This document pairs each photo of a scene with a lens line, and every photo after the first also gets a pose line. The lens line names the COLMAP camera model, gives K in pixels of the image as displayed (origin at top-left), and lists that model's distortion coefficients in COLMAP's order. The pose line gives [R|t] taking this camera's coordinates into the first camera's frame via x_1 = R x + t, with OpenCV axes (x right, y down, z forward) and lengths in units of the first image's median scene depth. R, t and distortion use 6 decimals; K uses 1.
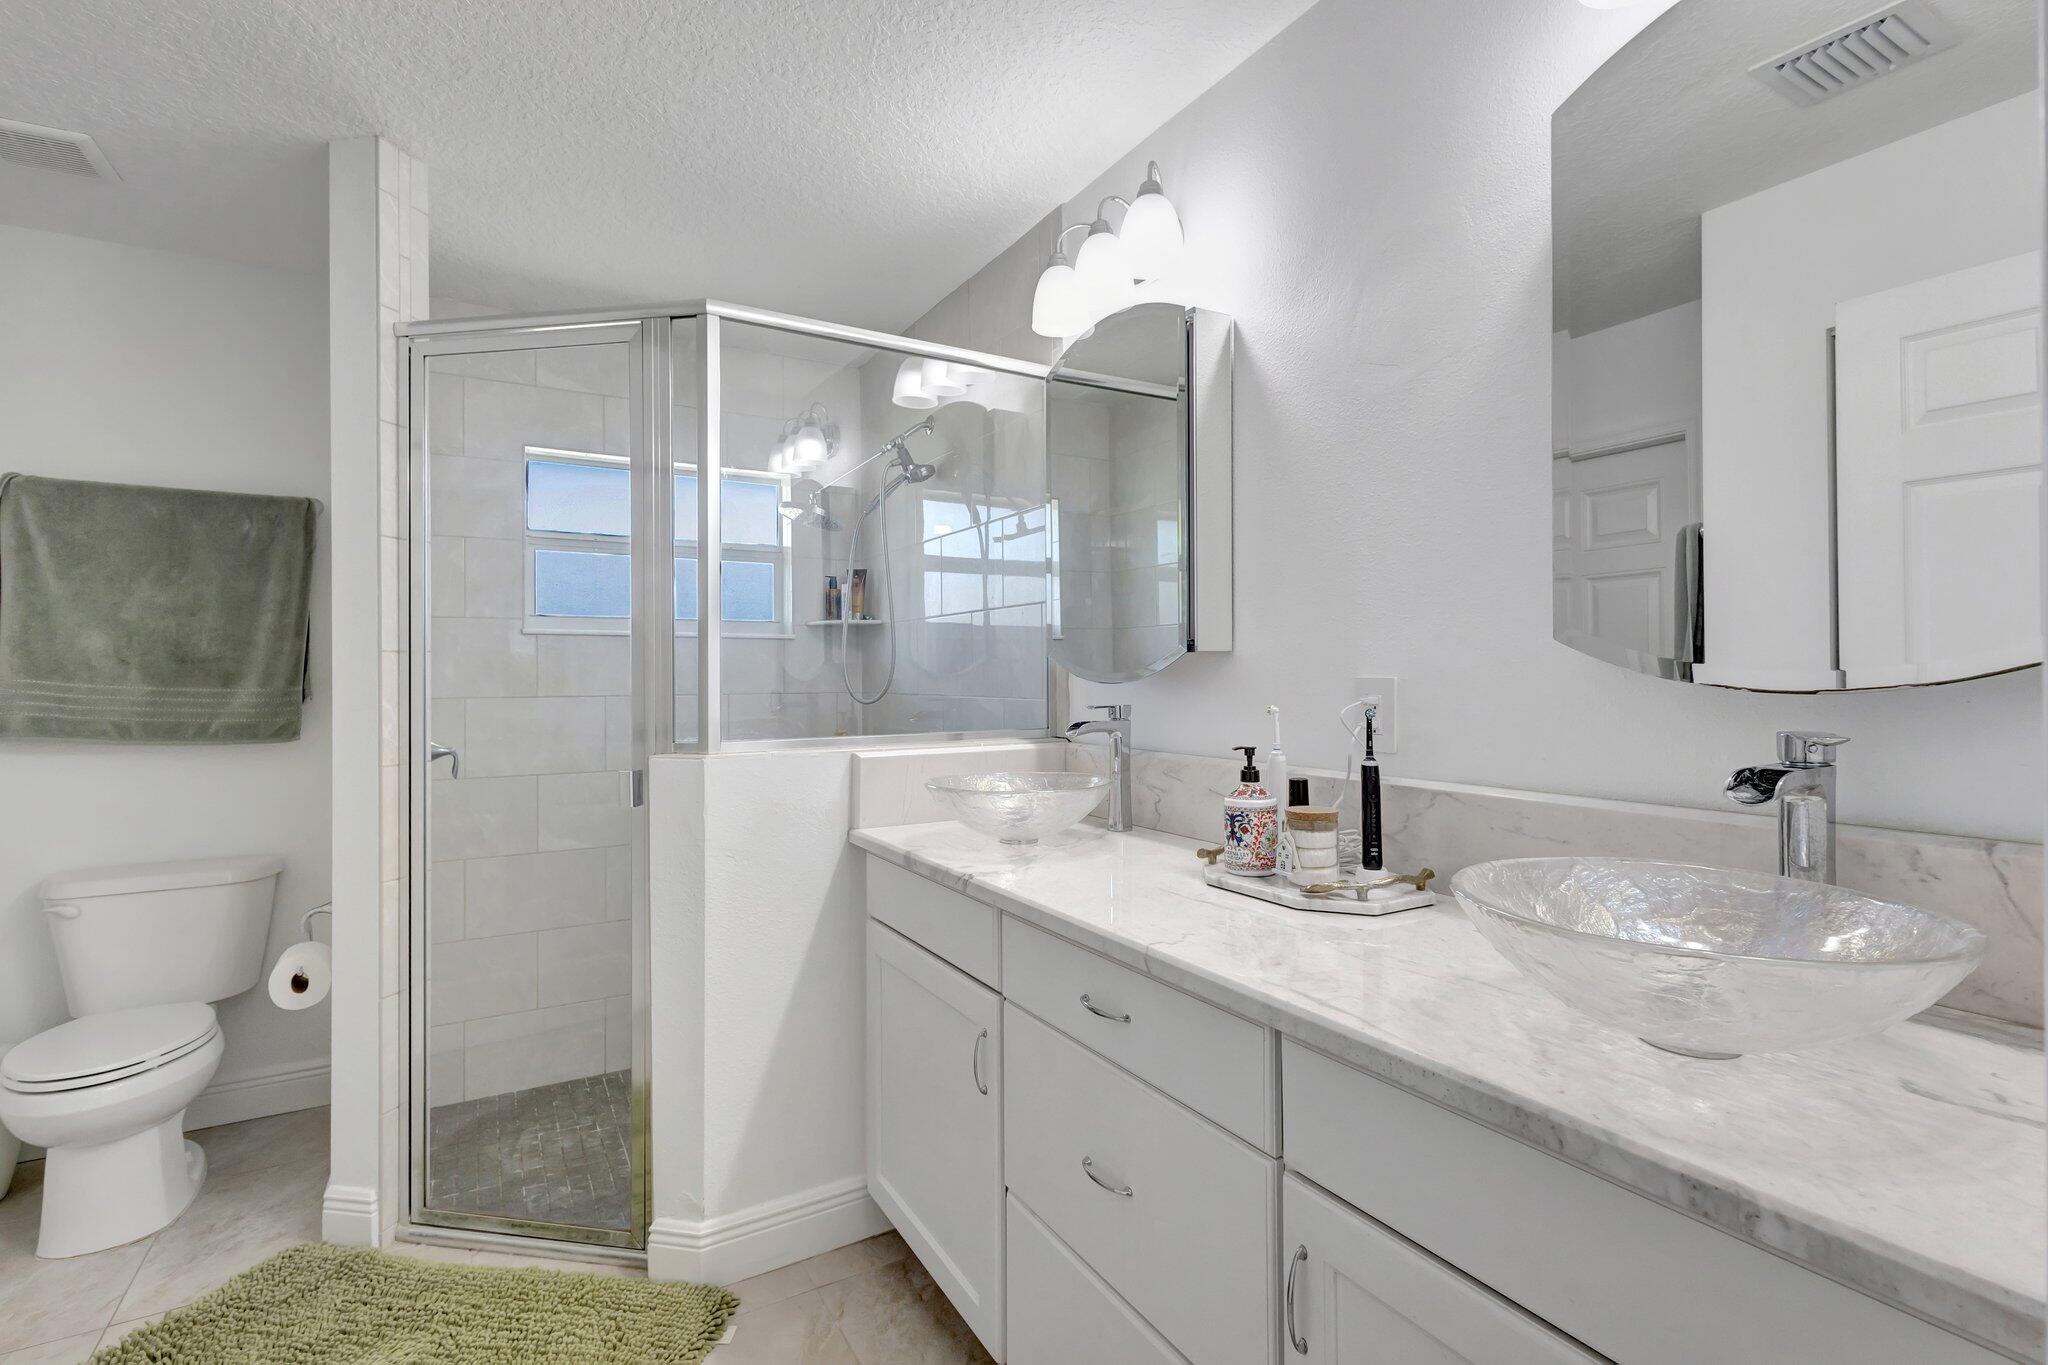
lens RADIAL K [[939.0, 0, 1021.1], [0, 939.0, 676.6], [0, 0, 1]] dist [0.005936, 0.001410]
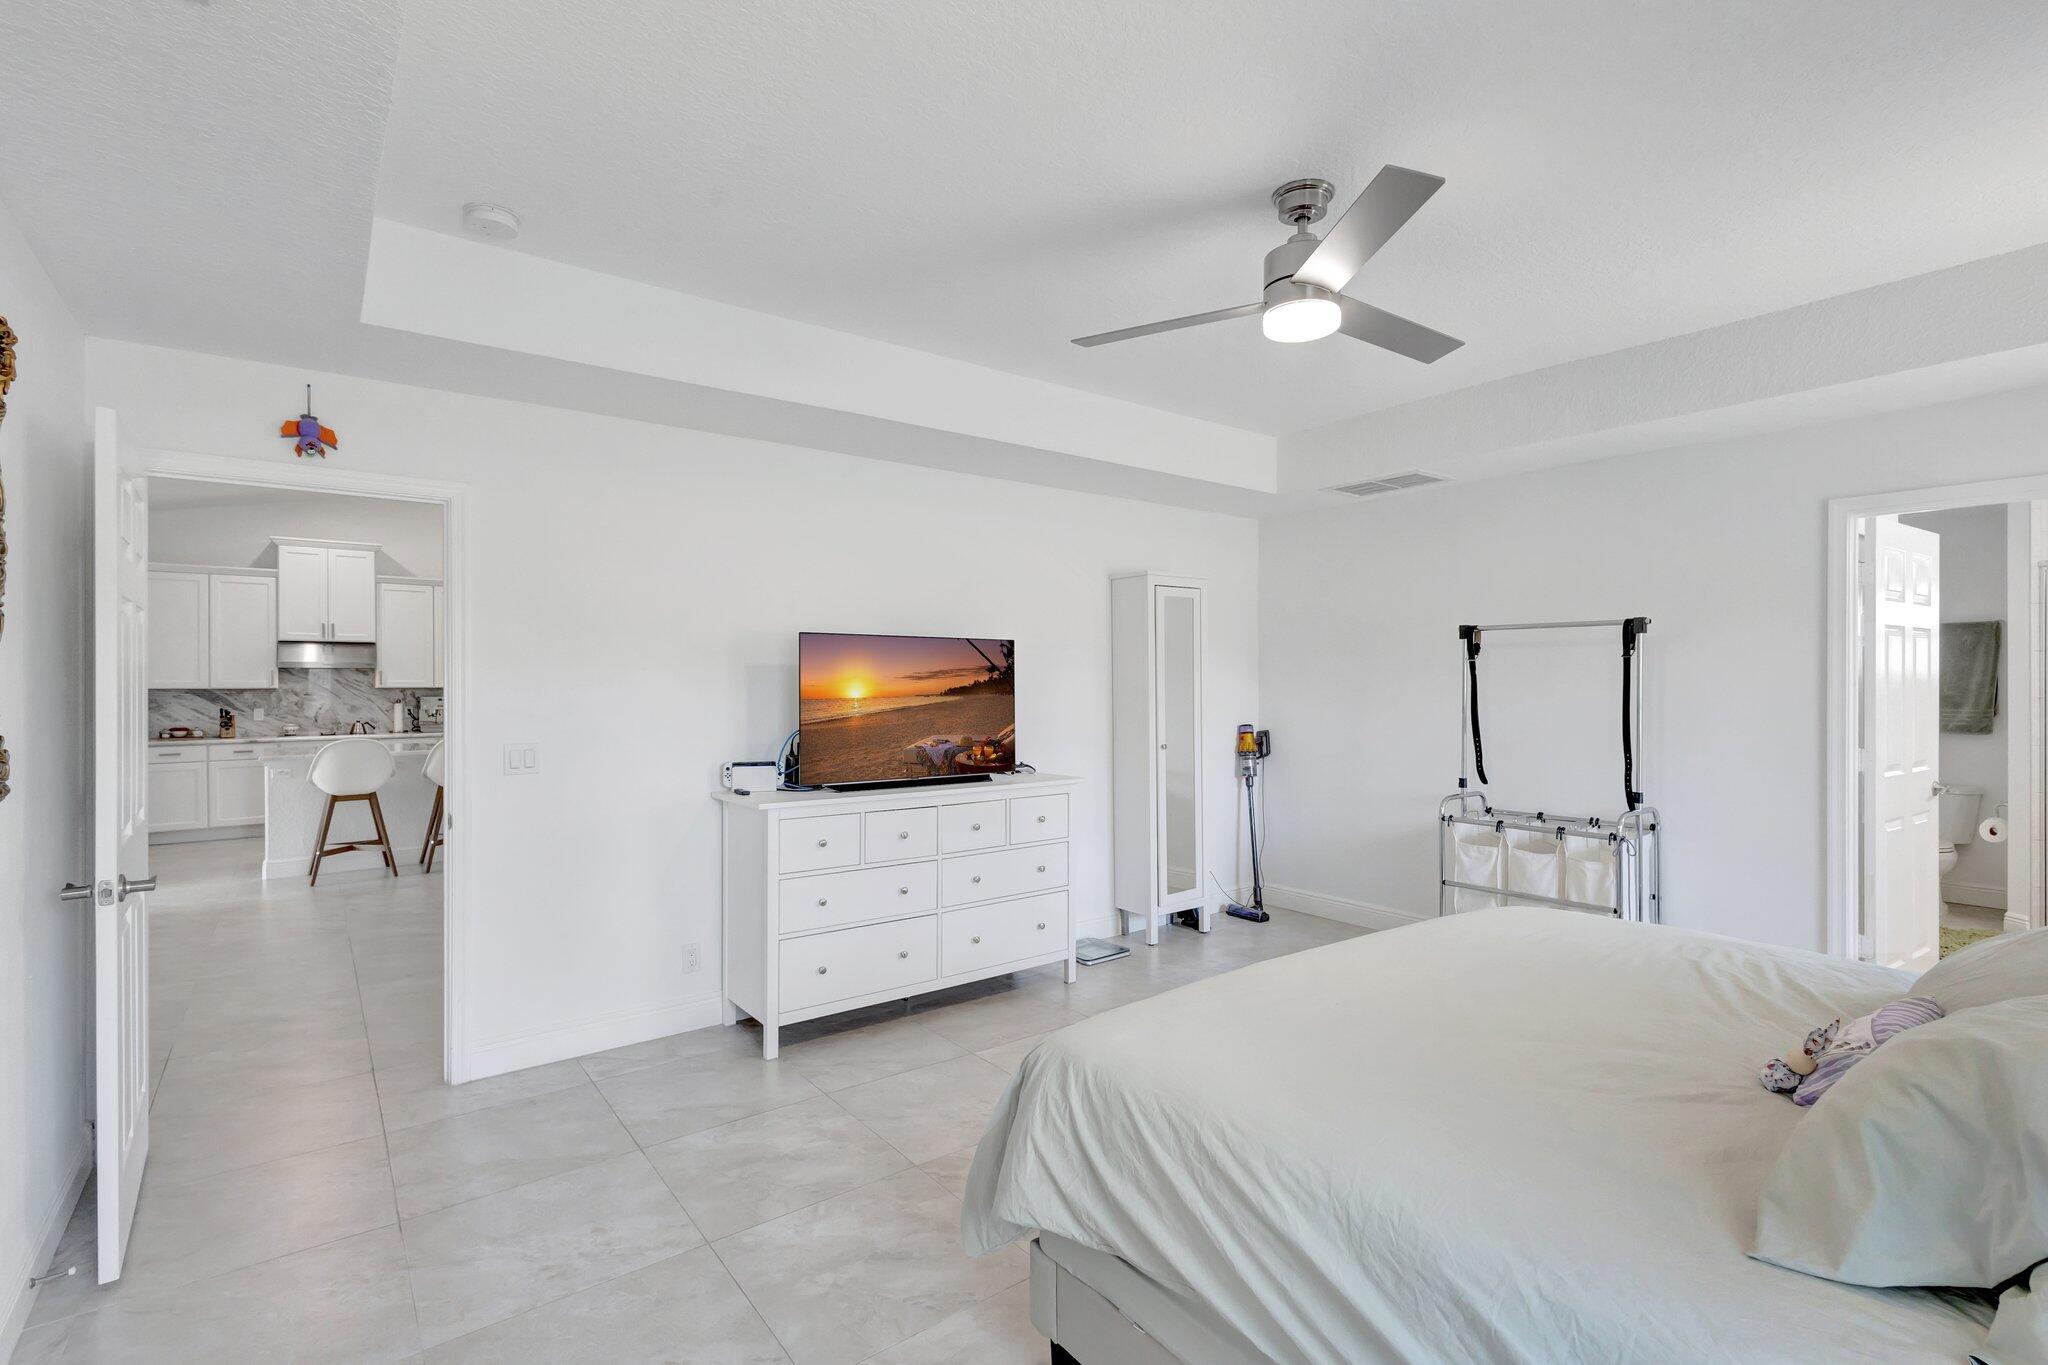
lens RADIAL K [[939.0, 0, 1029.7], [0, 939.0, 681.2], [0, 0, 1]] dist [0.005936, 0.001410]
pose [[0.121709, 0.001598, -0.992565, 1.133539], [-0.001640, 0.999998, 0.001408, -0.054216], [0.992564, 0.001457, 0.121711, -1.474598]]
